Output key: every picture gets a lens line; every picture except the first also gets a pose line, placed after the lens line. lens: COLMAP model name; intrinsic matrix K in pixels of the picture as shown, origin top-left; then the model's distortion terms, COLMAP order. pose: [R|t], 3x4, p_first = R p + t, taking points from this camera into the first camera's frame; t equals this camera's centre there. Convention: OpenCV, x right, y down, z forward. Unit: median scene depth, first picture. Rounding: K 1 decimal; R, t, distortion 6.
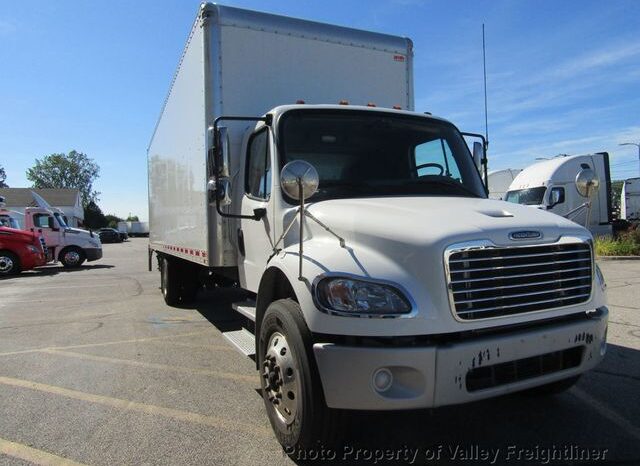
lens RADIAL K [[457.4, 0, 320.6], [0, 457.4, 235.2], [0, 0, 1]] dist [-0.006299, -0.004067]
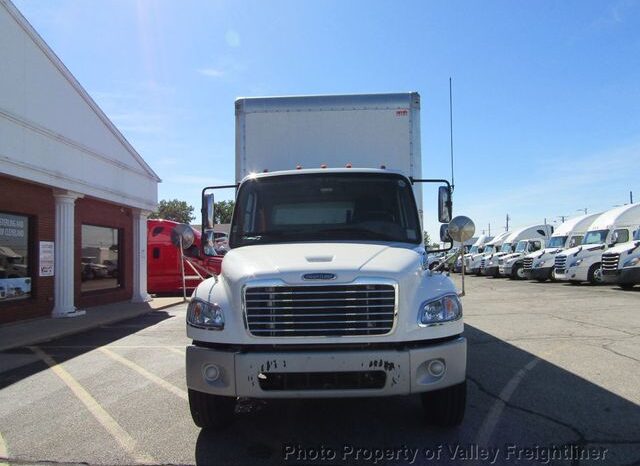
lens RADIAL K [[457.4, 0, 321.2], [0, 457.4, 232.1], [0, 0, 1]] dist [-0.006299, -0.004067]
pose [[0.890733, -0.012887, -0.454345, 0.994884], [-0.015967, 0.998094, -0.059612, -0.045666], [0.454247, 0.060353, 0.888829, -0.150798]]
